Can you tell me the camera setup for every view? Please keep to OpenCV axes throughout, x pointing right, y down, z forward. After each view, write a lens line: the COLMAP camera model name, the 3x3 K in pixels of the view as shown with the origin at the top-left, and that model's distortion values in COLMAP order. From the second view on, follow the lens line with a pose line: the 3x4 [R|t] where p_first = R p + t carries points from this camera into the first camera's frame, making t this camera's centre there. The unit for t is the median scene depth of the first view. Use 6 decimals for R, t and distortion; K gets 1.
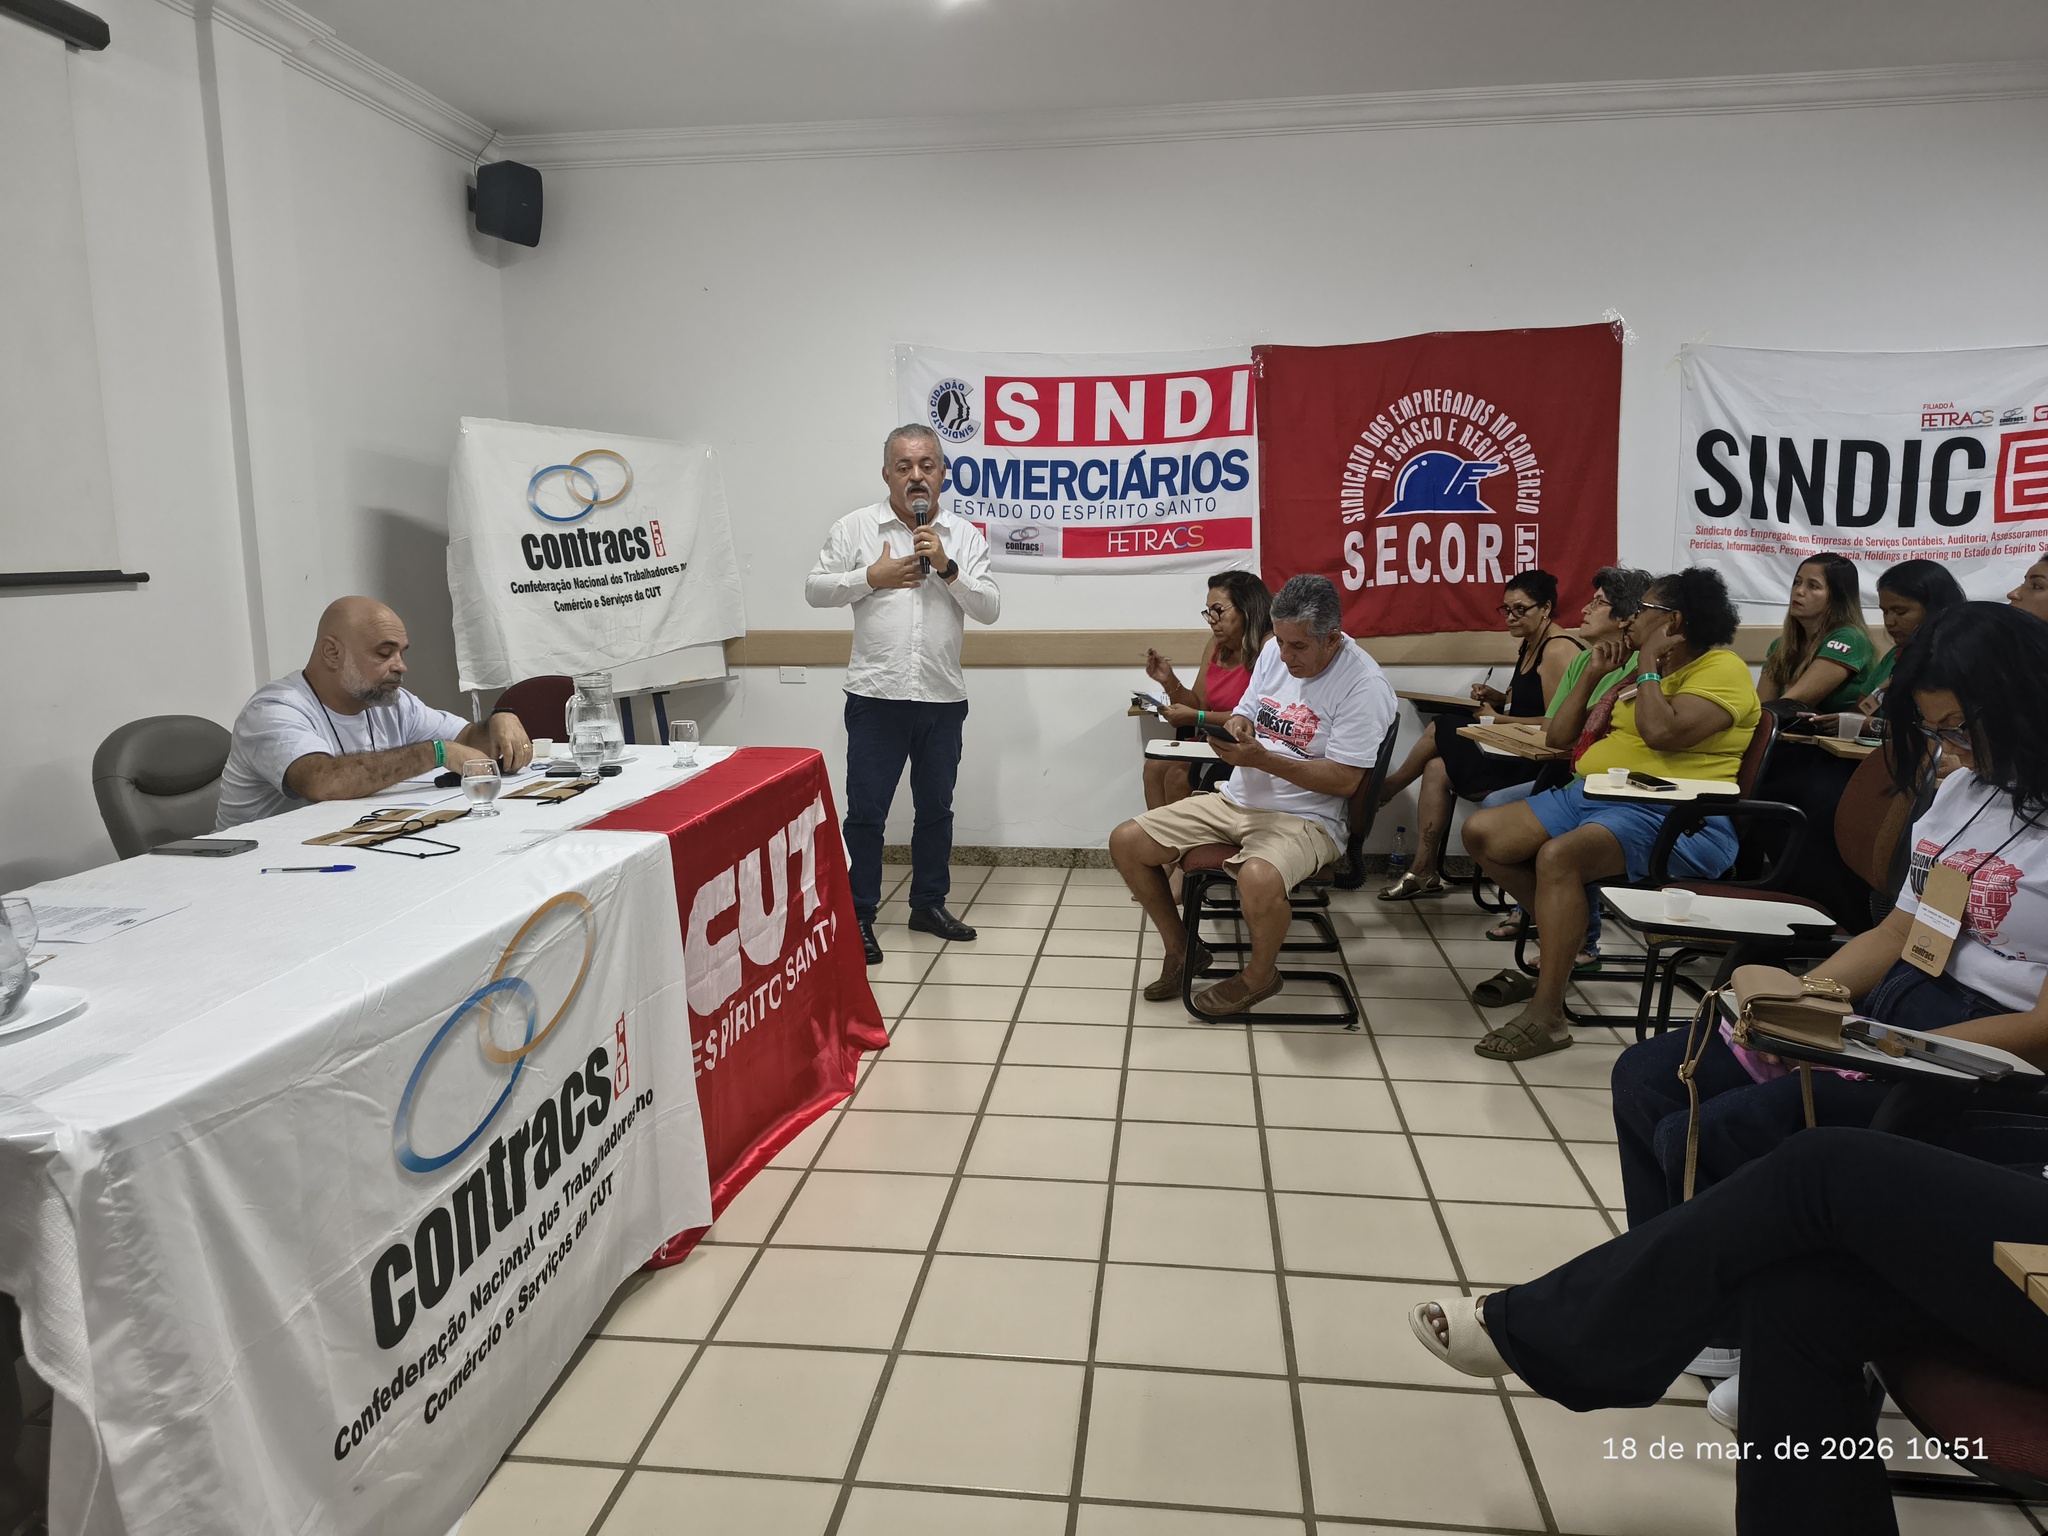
lens RADIAL K [[1404.1, 0, 1021.7], [0, 1404.1, 748.7], [0, 0, 1]] dist [0.062766, -0.084120]
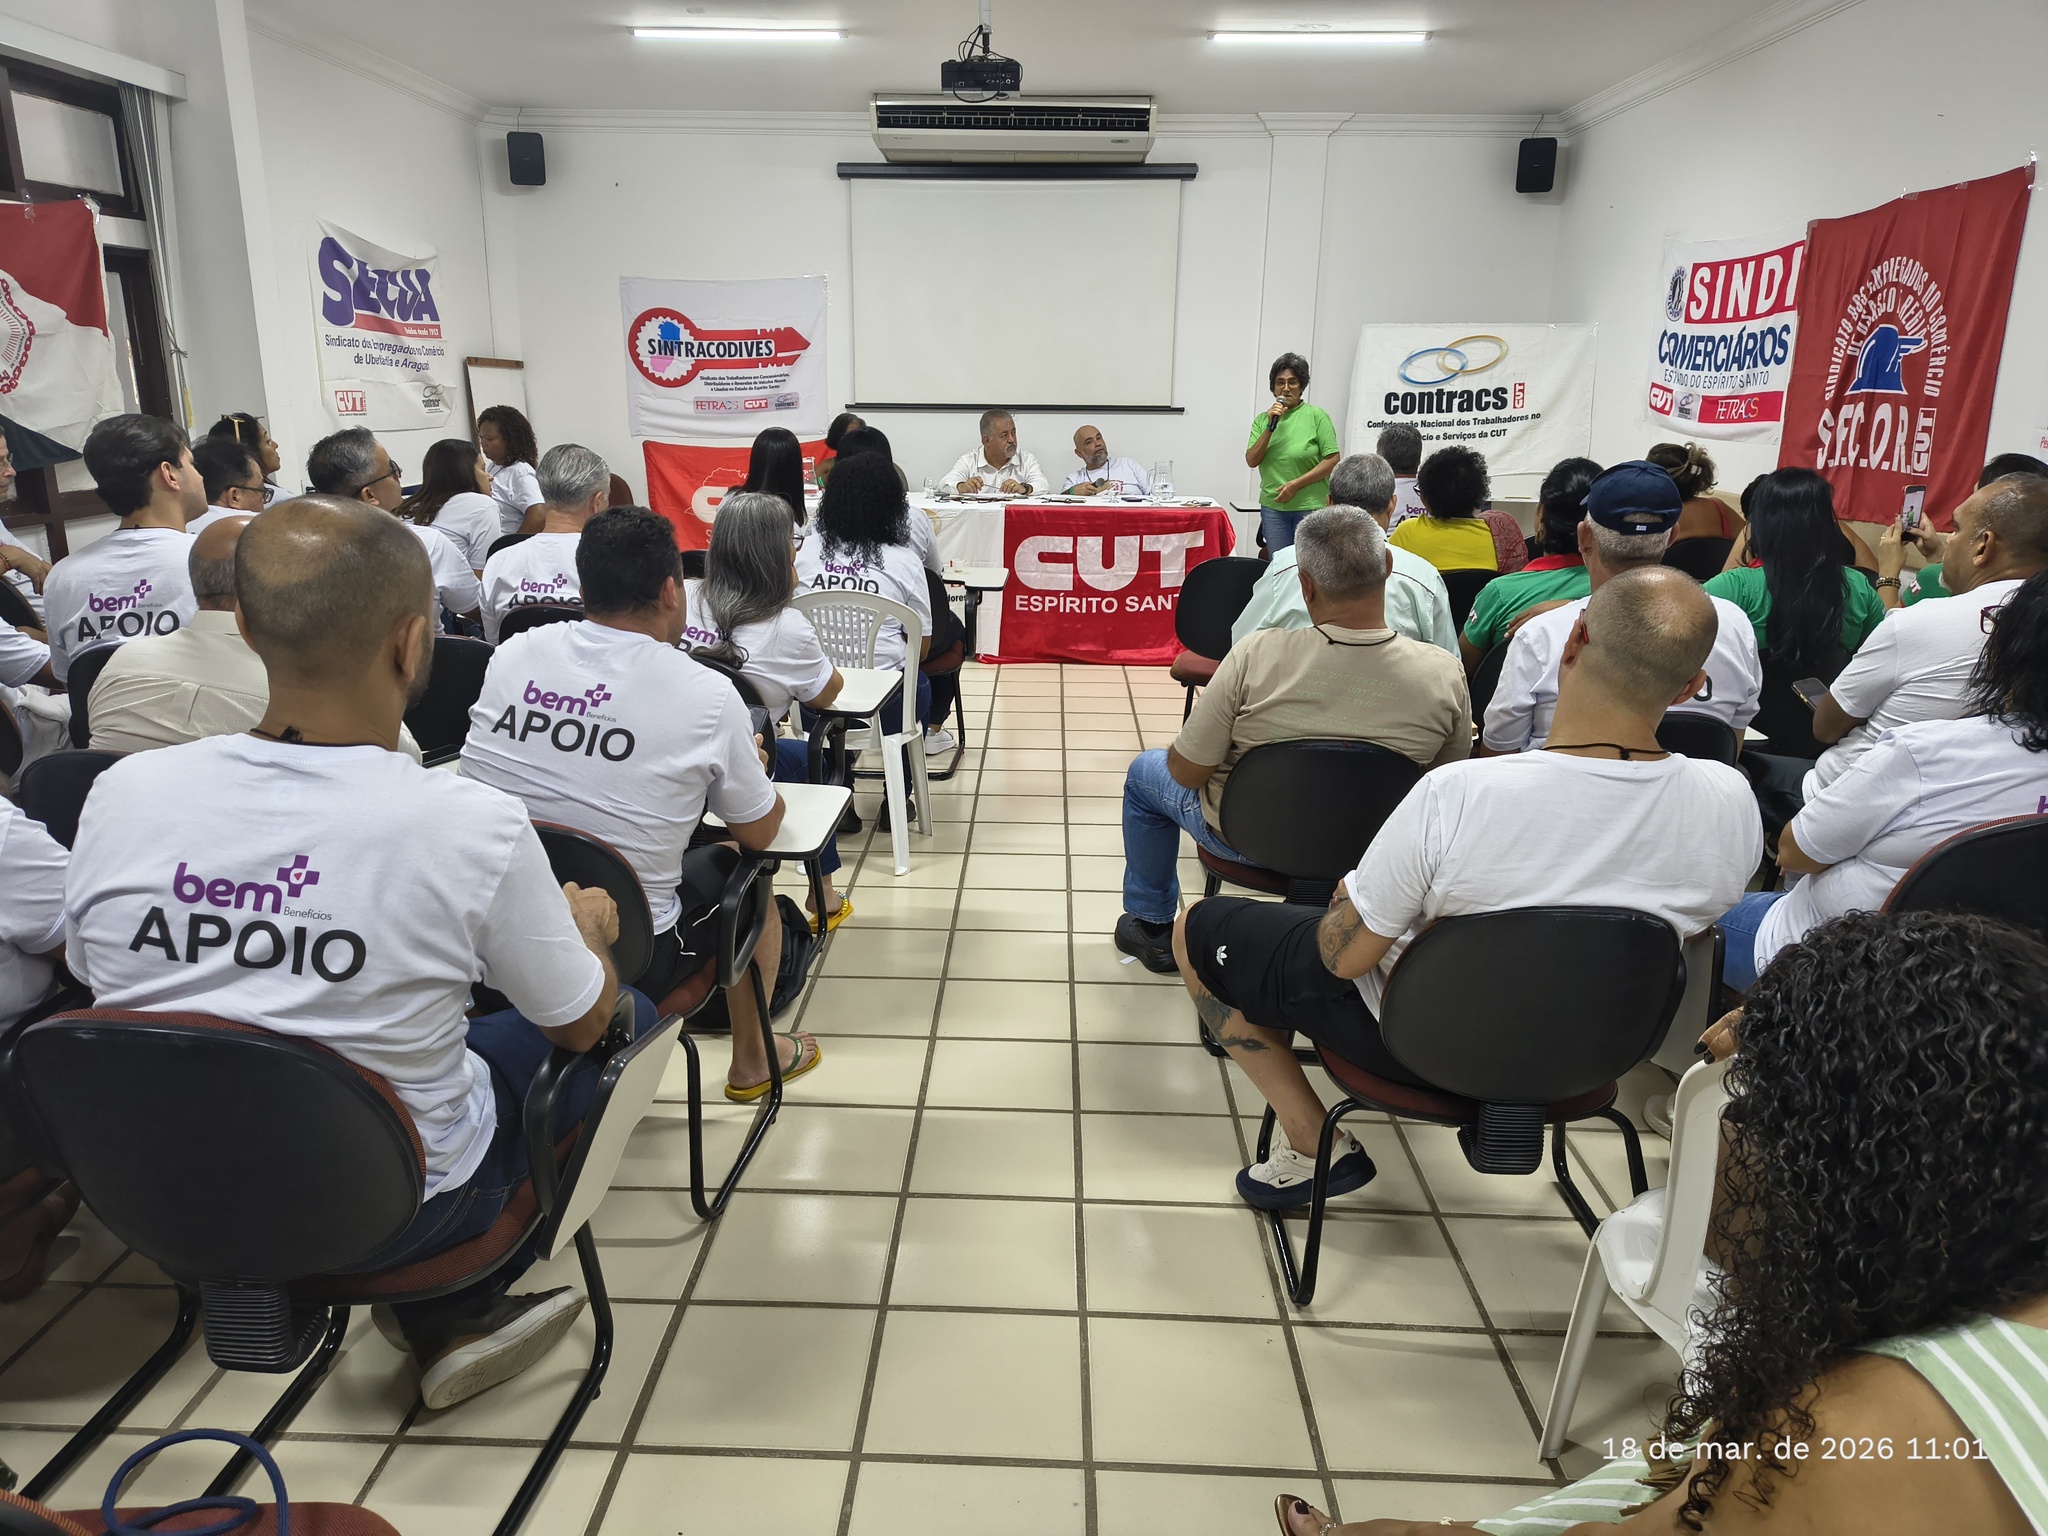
lens RADIAL K [[1446.3, 0, 989.2], [0, 1446.3, 773.6], [0, 0, 1]] dist [0.044957, -0.037239]
pose [[0.075372, 0.278994, -0.957330, 1.400071], [-0.155067, 0.951661, 0.265133, -0.103386], [0.985025, 0.128466, 0.114991, 0.380370]]
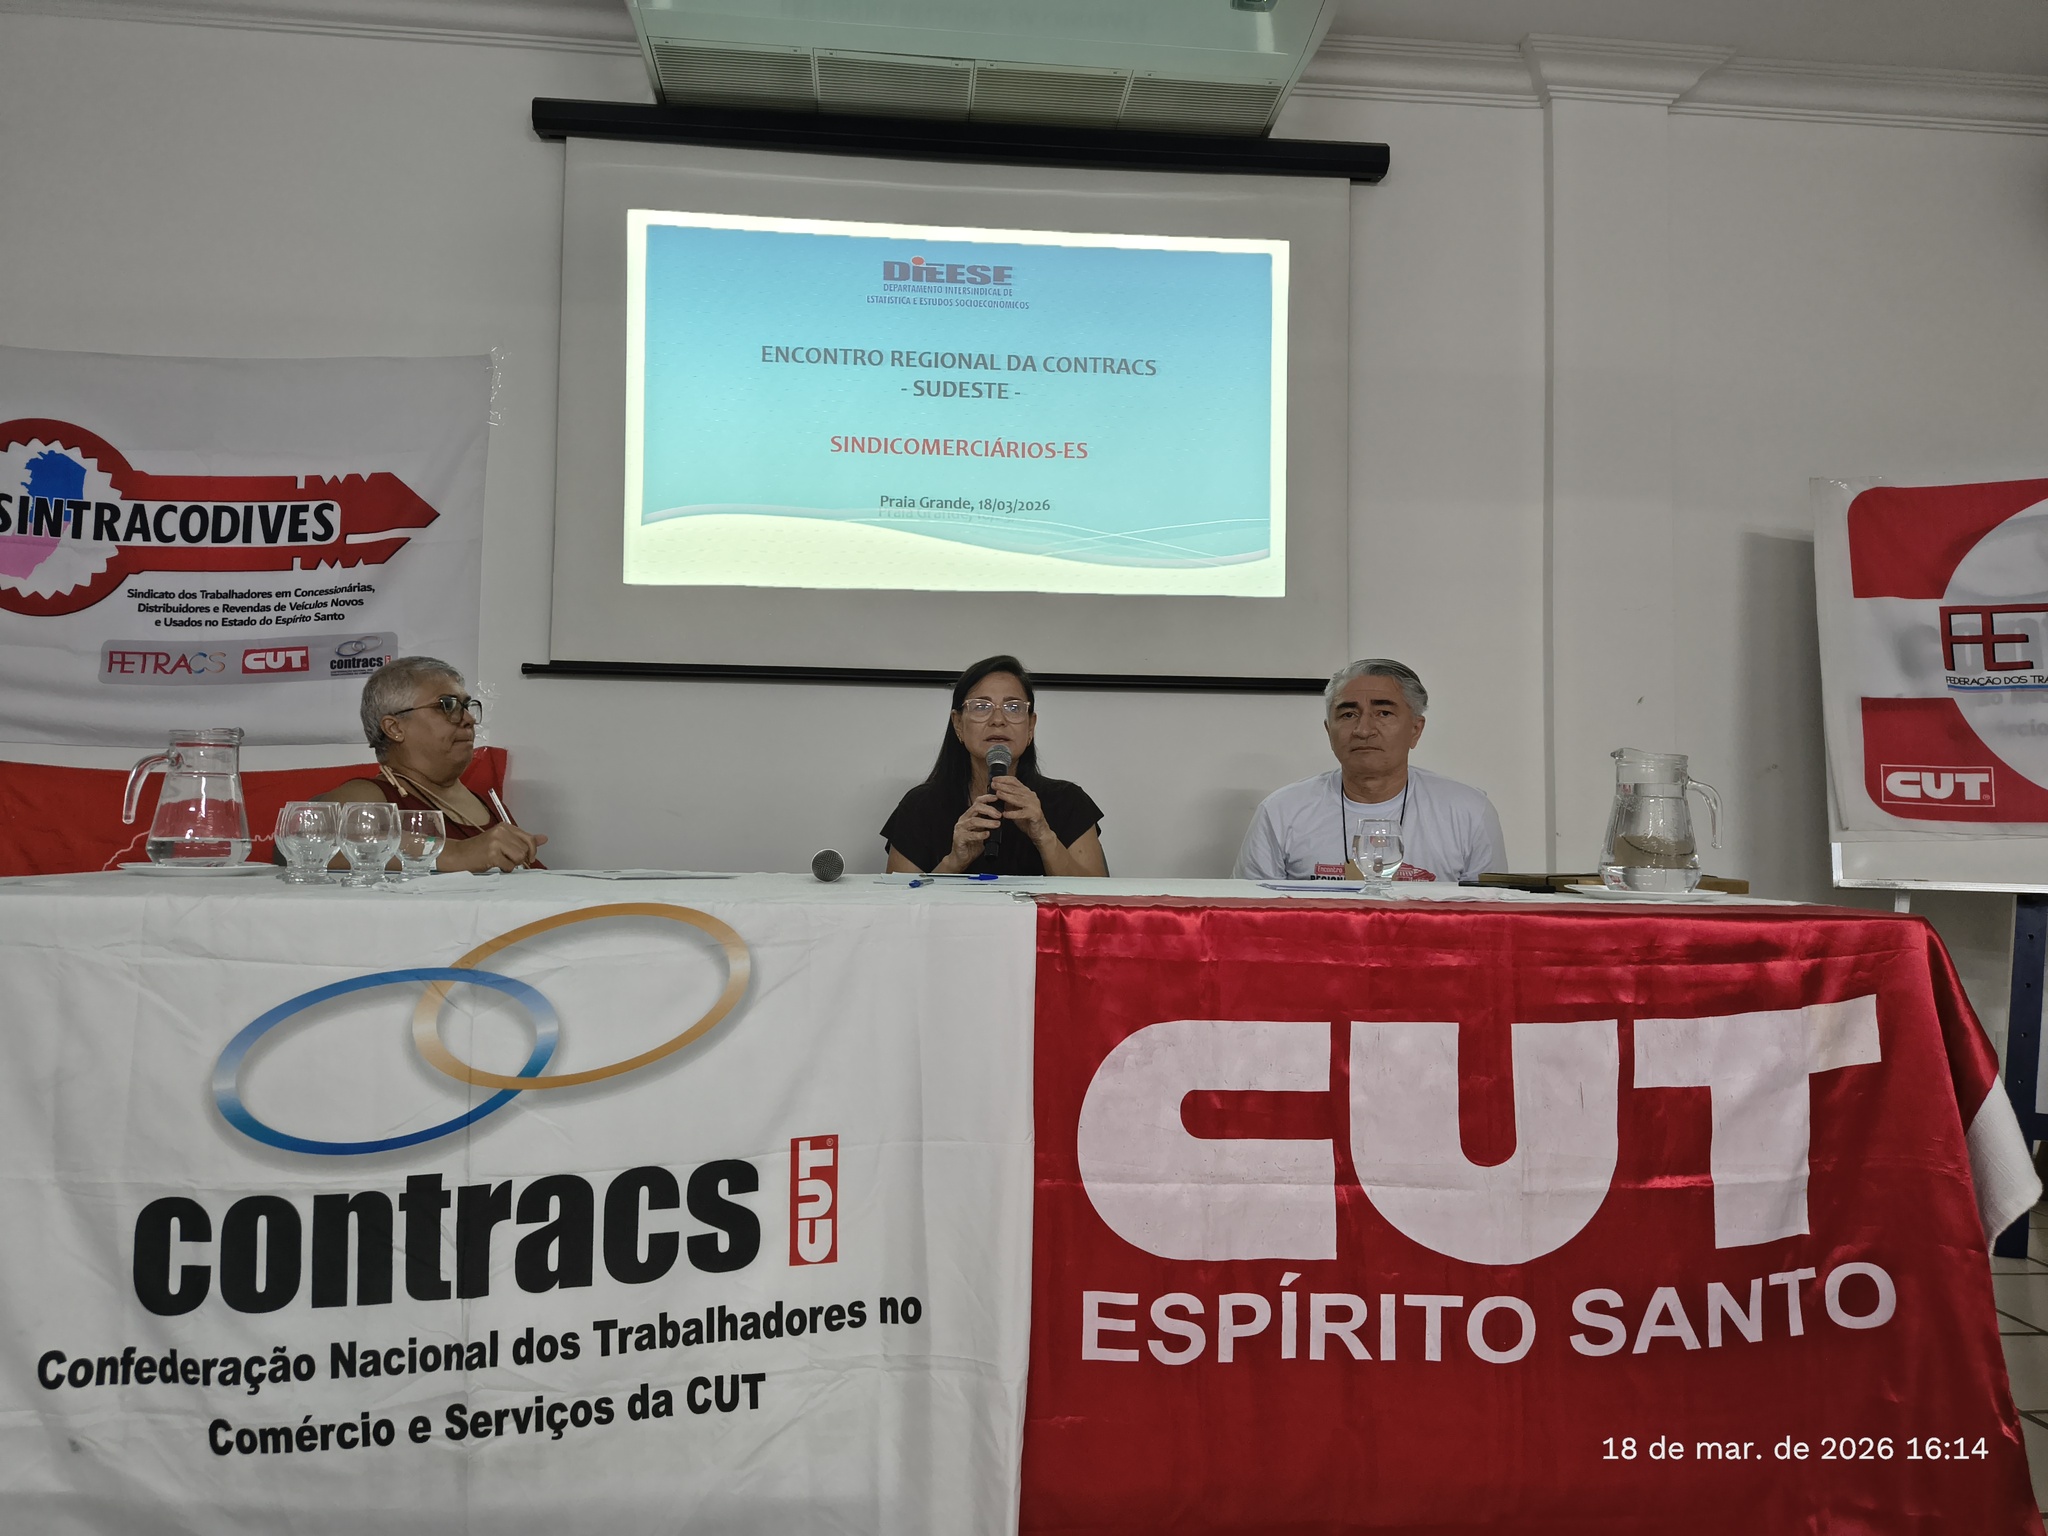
lens RADIAL K [[1408.1, 0, 1024.5], [0, 1408.1, 704.7], [0, 0, 1]] dist [0.038364, -0.047556]
pose [[0.201505, -0.070423, -0.976953, 0.197037], [-0.155111, 0.982532, -0.102819, 0.020844], [0.967128, 0.172255, 0.187061, 0.462628]]
